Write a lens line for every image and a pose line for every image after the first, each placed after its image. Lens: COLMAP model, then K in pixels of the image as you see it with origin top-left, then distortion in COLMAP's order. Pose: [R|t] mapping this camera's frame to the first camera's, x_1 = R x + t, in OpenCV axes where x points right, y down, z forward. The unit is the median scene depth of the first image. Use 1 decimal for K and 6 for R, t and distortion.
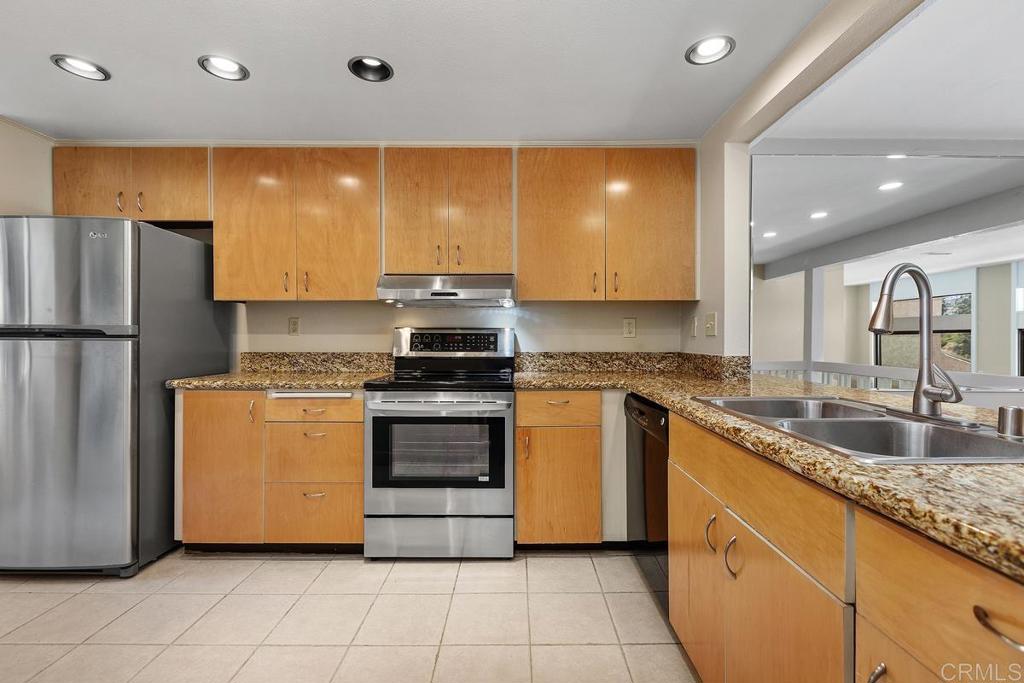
lens RADIAL K [[453.3, 0, 517.5], [0, 453.3, 336.6], [0, 0, 1]] dist [0.000270, -0.000871]
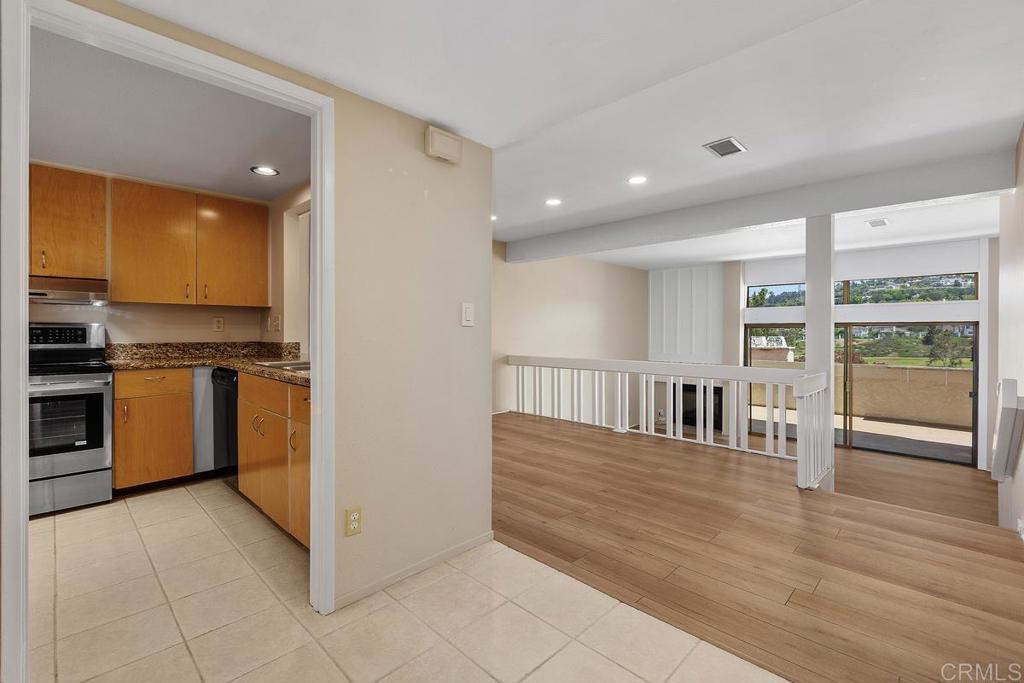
lens RADIAL K [[453.3, 0, 512.9], [0, 453.3, 332.4], [0, 0, 1]] dist [0.000270, -0.000871]
pose [[0.700902, -0.001262, 0.713257, -0.114609], [-0.000133, 0.999998, 0.001901, 0.002570], [-0.713258, -0.001427, 0.700900, -0.648992]]
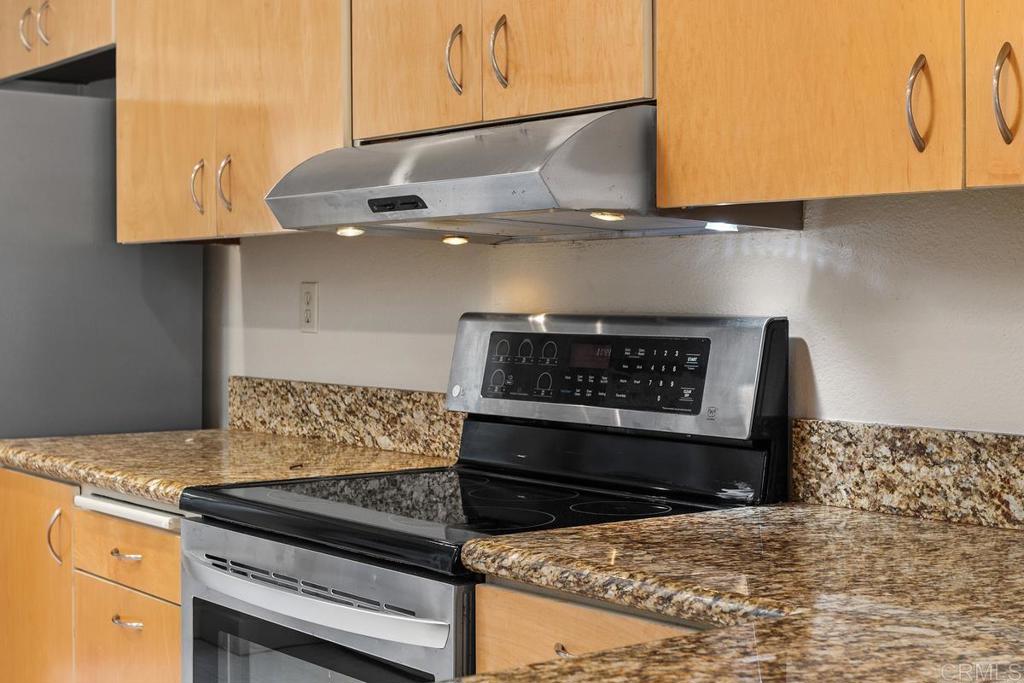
lens RADIAL K [[1566.6, 0, 511.4], [0, 1566.6, 340.2], [0, 0, 1]] dist [-0.094890, 0.000000]
pose [[0.616506, 0.019991, -0.787096, 0.606679], [0.002145, 0.999631, 0.027069, -0.032653], [0.787347, -0.018376, 0.616236, 0.429060]]
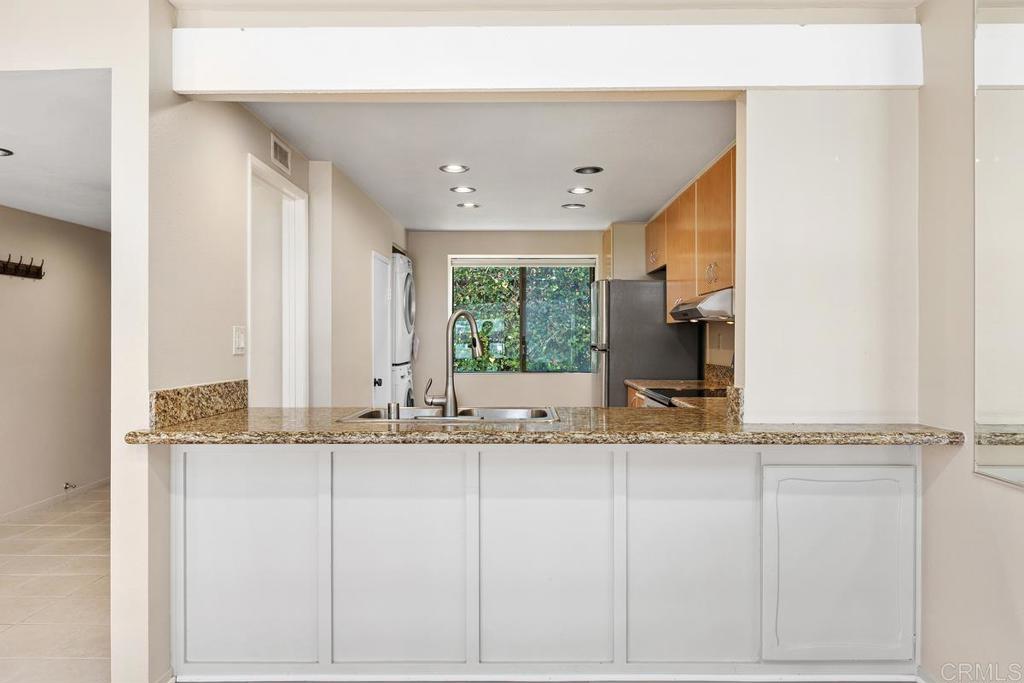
lens RADIAL K [[728.1, 0, 520.0], [0, 728.1, 340.2], [0, 0, 1]] dist [0.013087, -0.005946]
pose [[-0.016516, -0.000407, -0.999864, 1.471544], [-0.000262, 1.000000, -0.000402, -0.029182], [0.999864, 0.000256, -0.016516, 0.597488]]
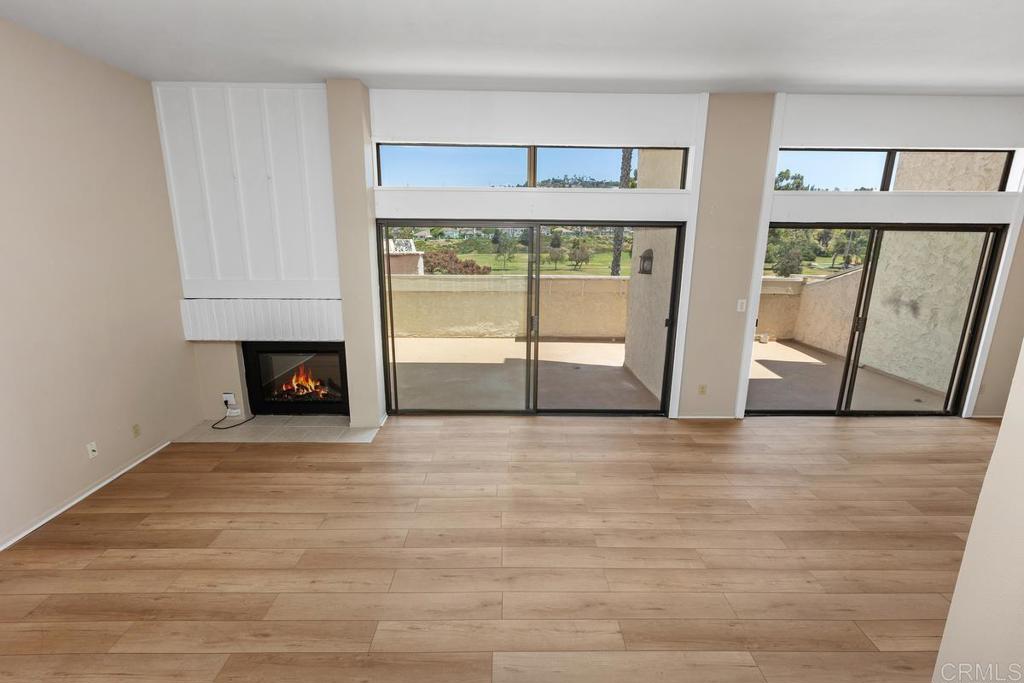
lens RADIAL K [[453.3, 0, 514.3], [0, 453.3, 339.1], [0, 0, 1]] dist [0.000270, -0.000871]
pose [[-0.008927, -0.226900, 0.973877, 1.605462], [-0.005141, 0.973914, 0.226861, -0.001807], [-0.999947, -0.002981, -0.009861, -0.057352]]
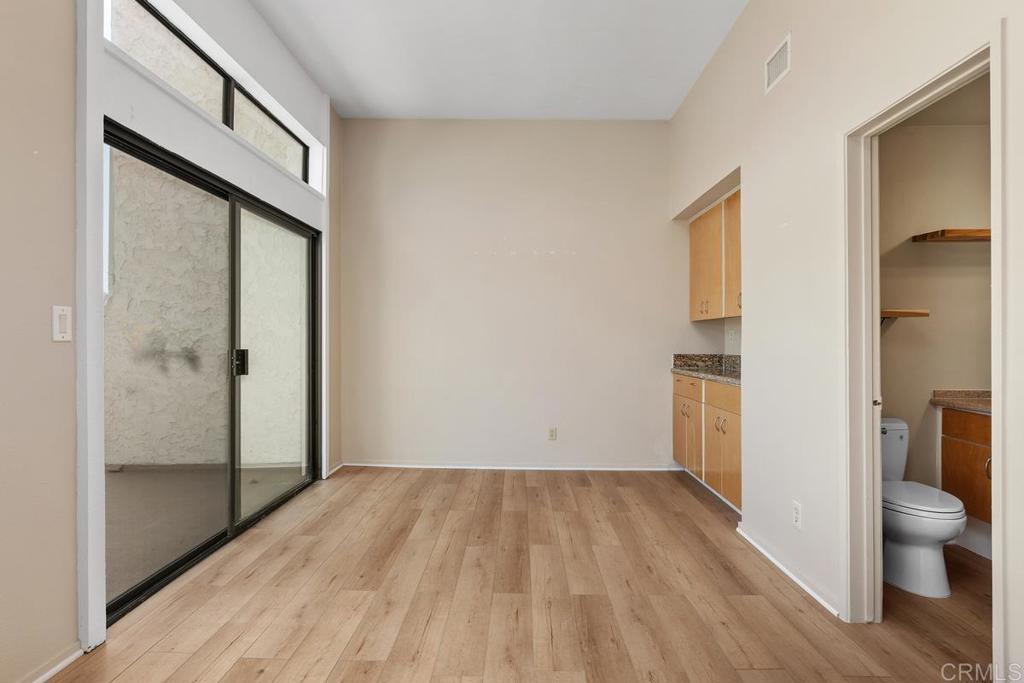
lens RADIAL K [[556.3, 0, 510.3], [0, 556.3, 339.7], [0, 0, 1]] dist [0.002262, -0.000779]
pose [[-0.999533, 0.001009, 0.030530, 2.724365], [0.001098, 0.999995, 0.002893, 0.294202], [-0.030527, 0.002925, -0.999530, -0.211032]]
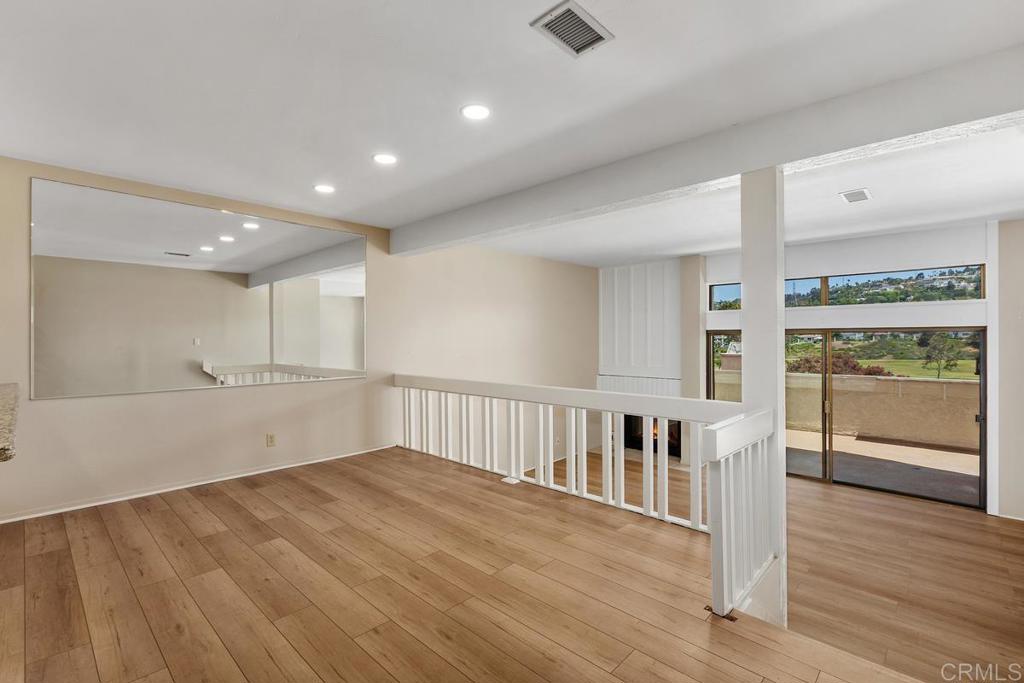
lens RADIAL K [[453.3, 0, 512.3], [0, 453.3, 339.7], [0, 0, 1]] dist [0.000270, -0.000871]
pose [[0.696510, -0.010330, 0.717472, 0.593916], [0.009433, 0.999942, 0.005239, -0.022291], [-0.717485, 0.003119, 0.696567, -0.615093]]
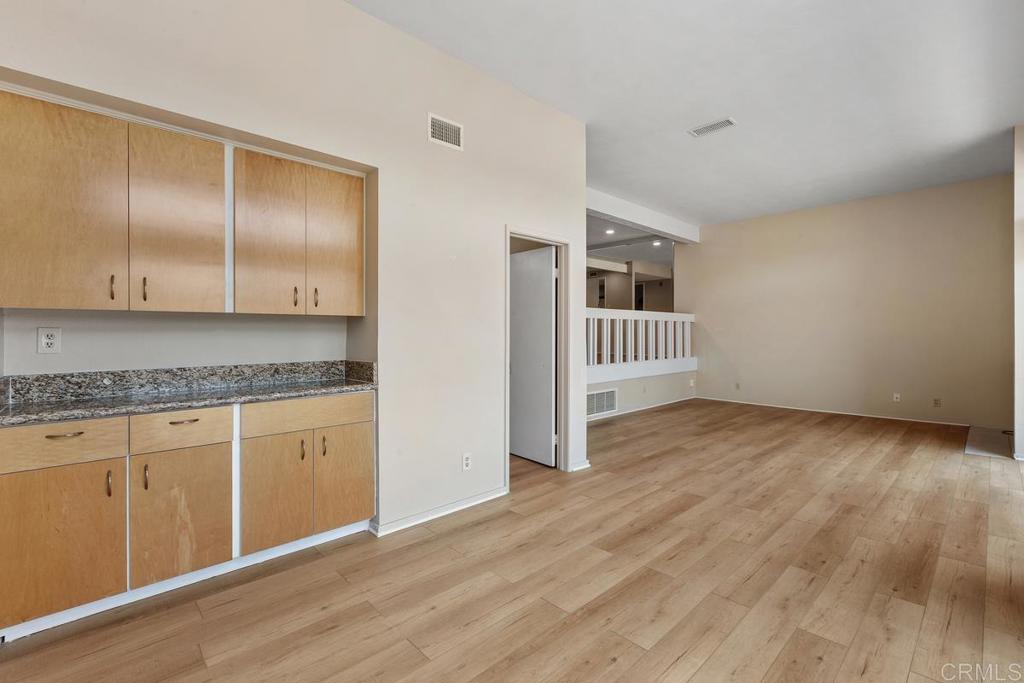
lens RADIAL K [[453.3, 0, 512.2], [0, 453.3, 330.1], [0, 0, 1]] dist [0.000270, -0.000871]
pose [[0.678472, -0.003766, -0.734617, 3.230794], [-0.001829, 0.999975, -0.006816, 0.273950], [0.734624, 0.005968, 0.678448, -2.073642]]
